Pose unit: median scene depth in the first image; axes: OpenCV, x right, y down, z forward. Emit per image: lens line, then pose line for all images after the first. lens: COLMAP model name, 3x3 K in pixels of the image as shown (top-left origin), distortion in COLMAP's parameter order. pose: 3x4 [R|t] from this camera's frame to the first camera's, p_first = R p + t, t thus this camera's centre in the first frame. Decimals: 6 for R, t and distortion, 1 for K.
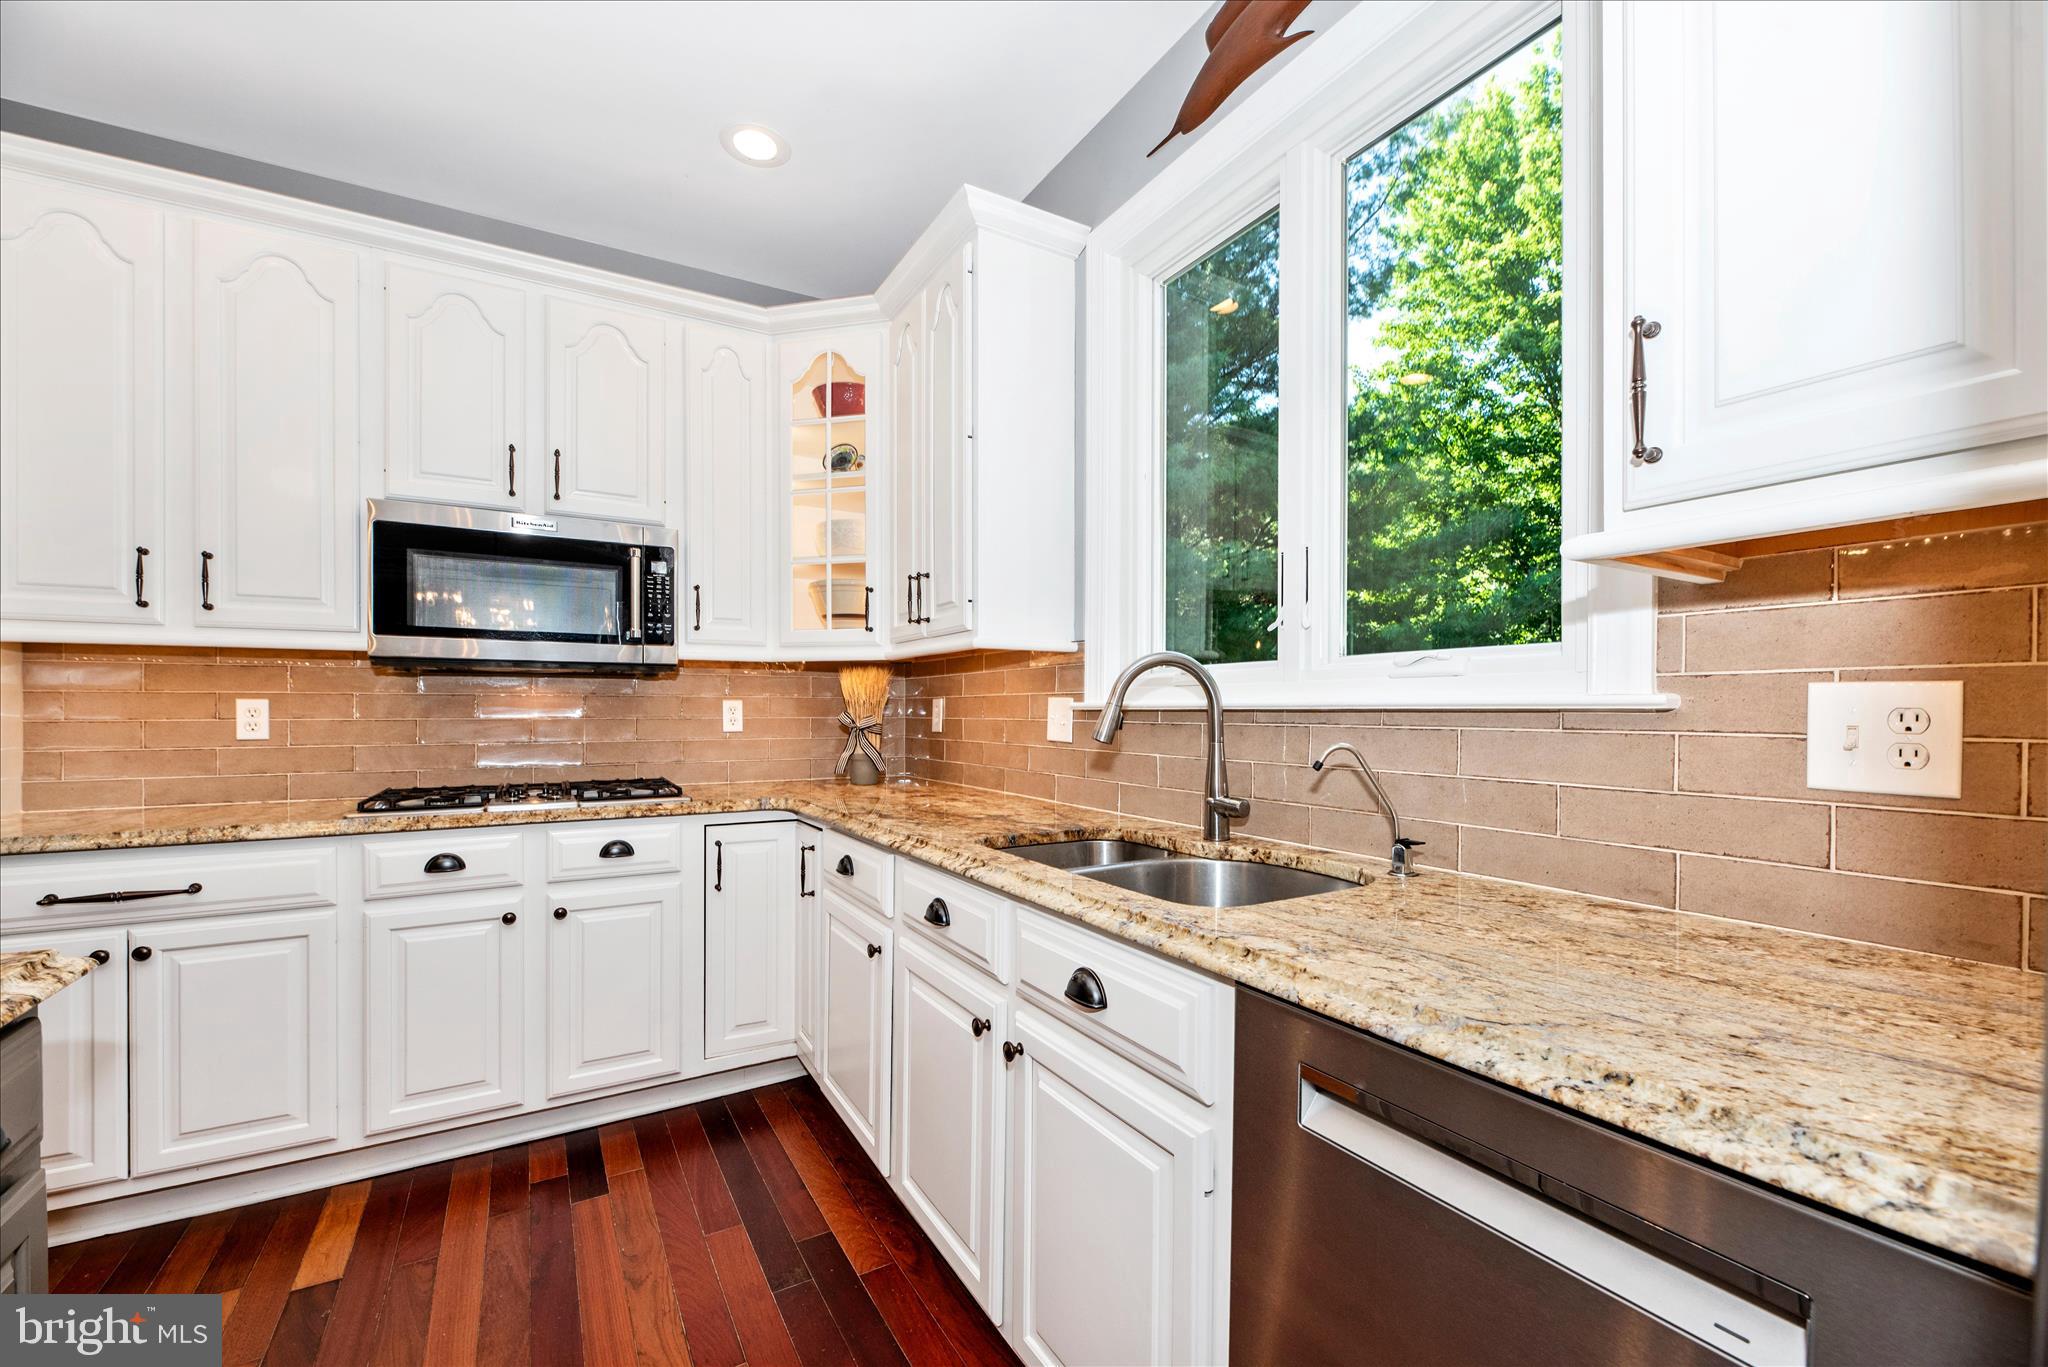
lens RADIAL K [[828.5, 0, 1029.7], [0, 828.5, 707.1], [0, 0, 1]] dist [0.002915, -0.003373]
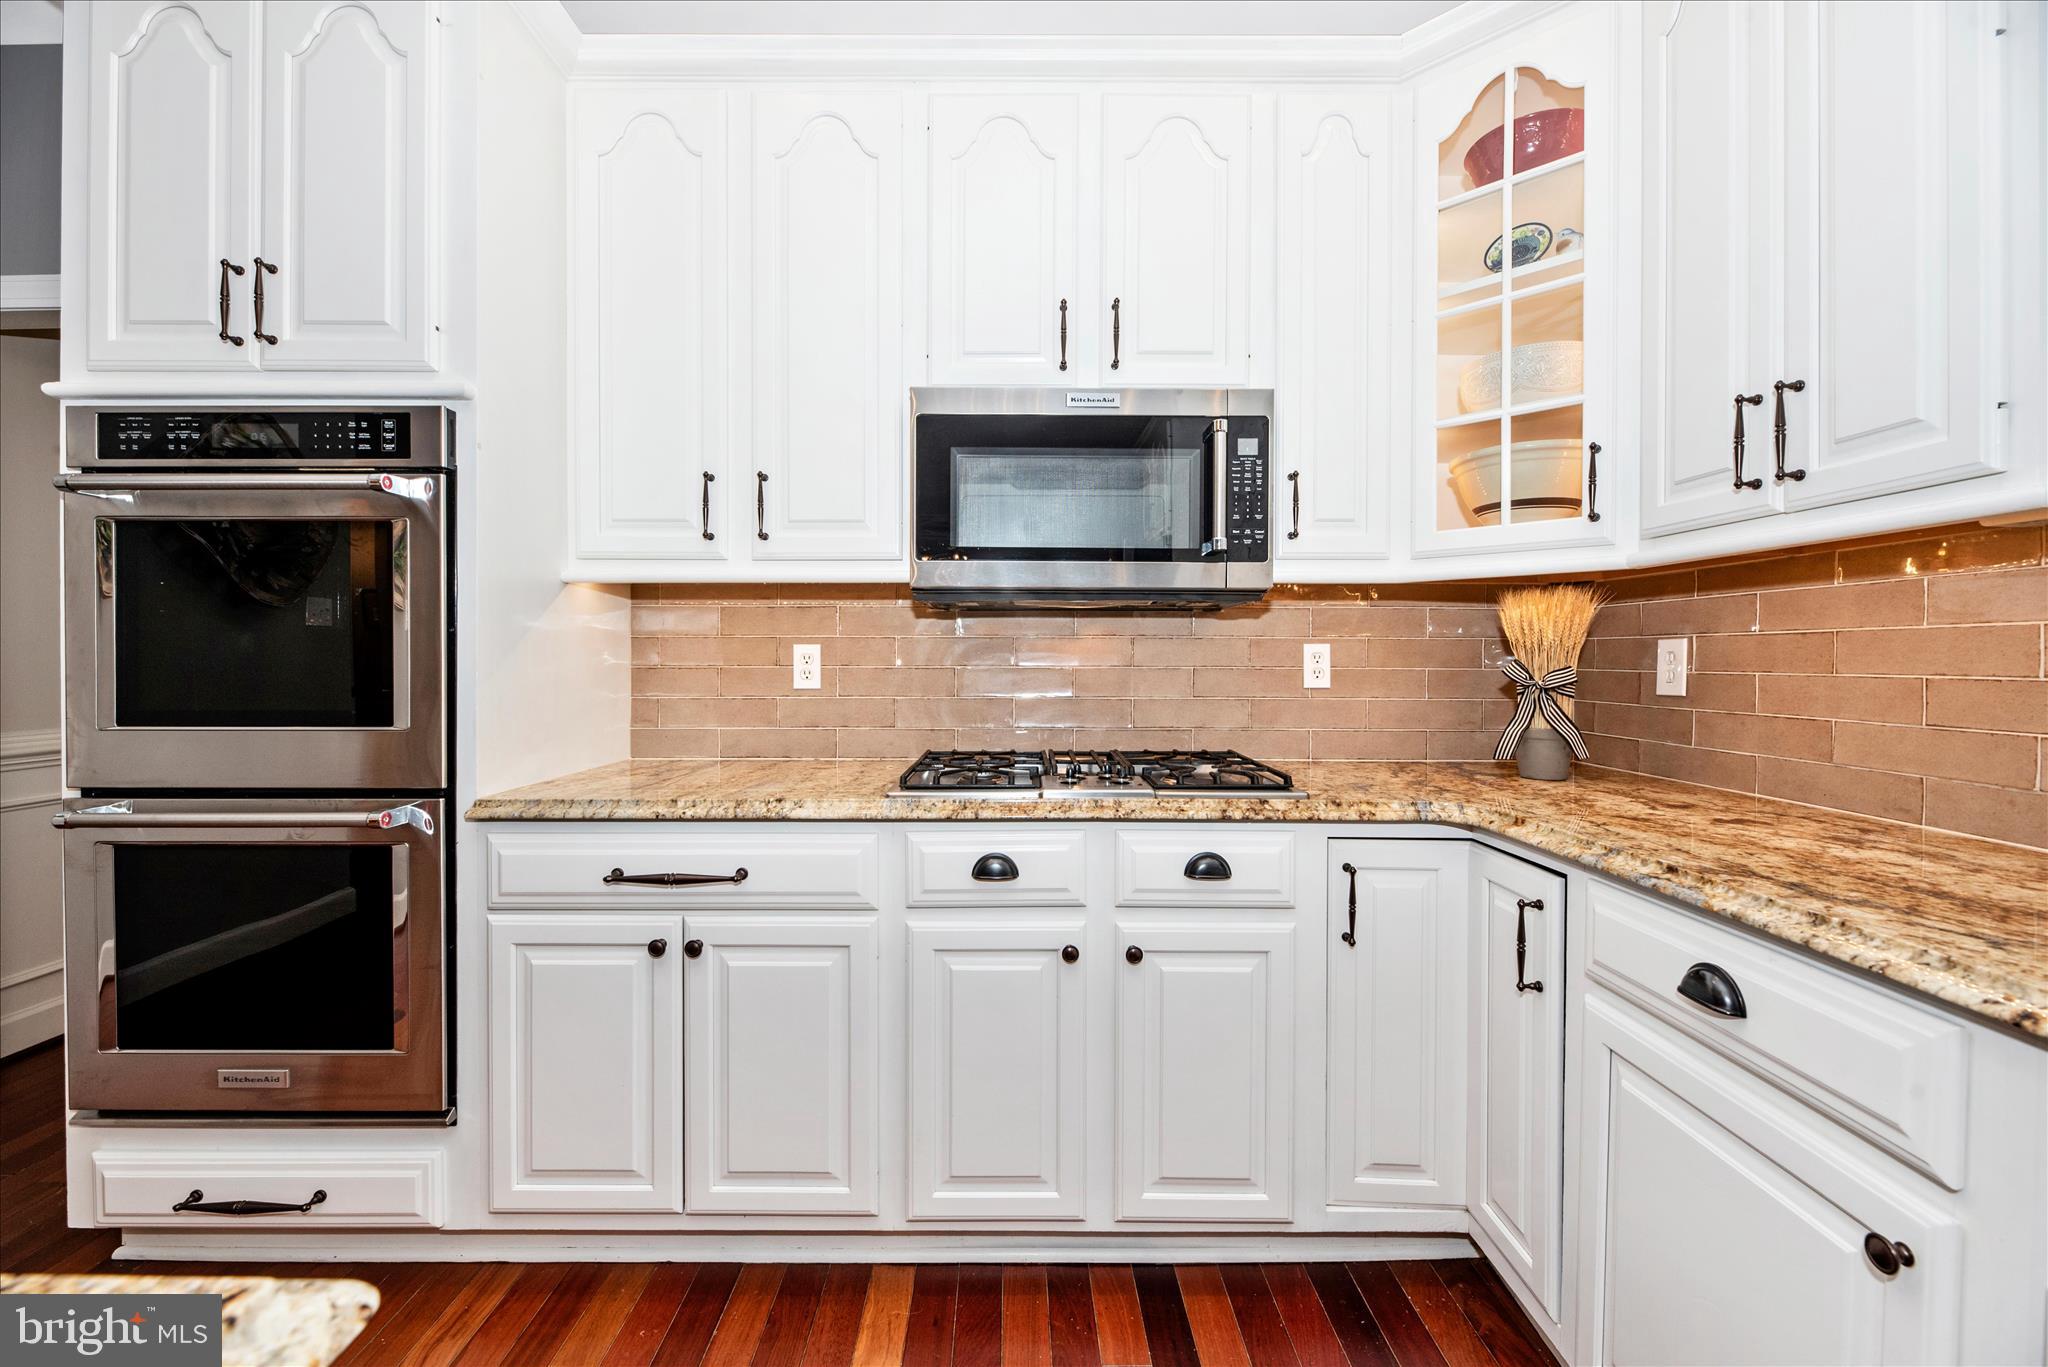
lens RADIAL K [[828.5, 0, 1026.1], [0, 828.5, 662.0], [0, 0, 1]] dist [0.002915, -0.003373]
pose [[0.863806, 0.004707, -0.503802, -0.291482], [-0.001403, 0.999975, 0.006938, 0.003673], [0.503822, -0.005286, 0.863791, 0.356842]]
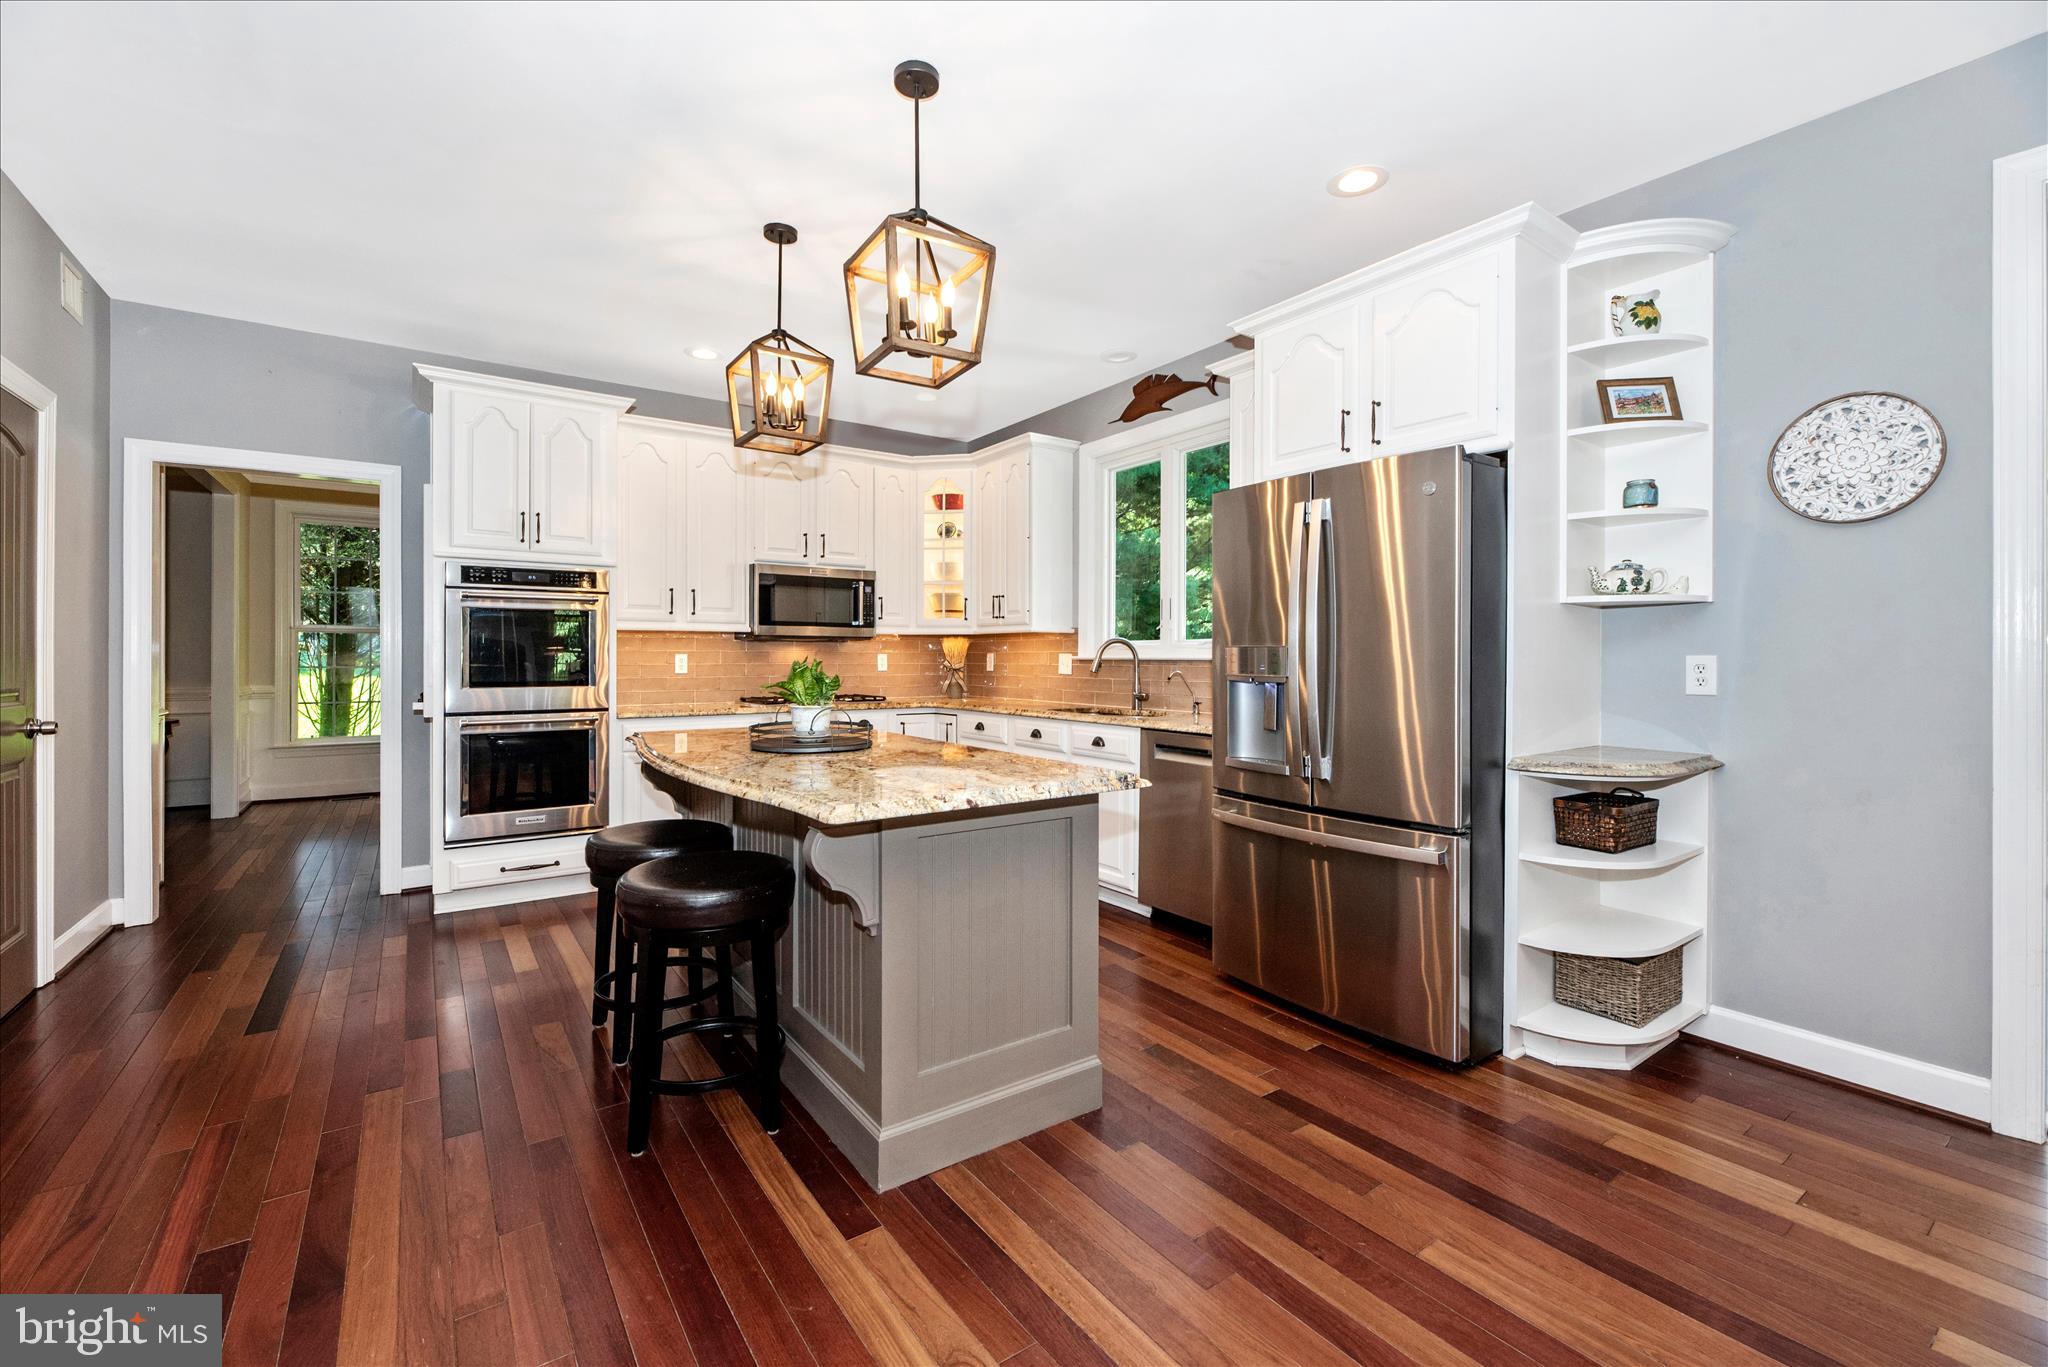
lens RADIAL K [[828.5, 0, 1022.4], [0, 828.5, 652.6], [0, 0, 1]] dist [0.002915, -0.003373]
pose [[0.996559, 0.001293, 0.082881, -0.266417], [-0.001095, 0.999996, -0.002428, -0.009720], [-0.082884, 0.002329, 0.996556, -1.199931]]
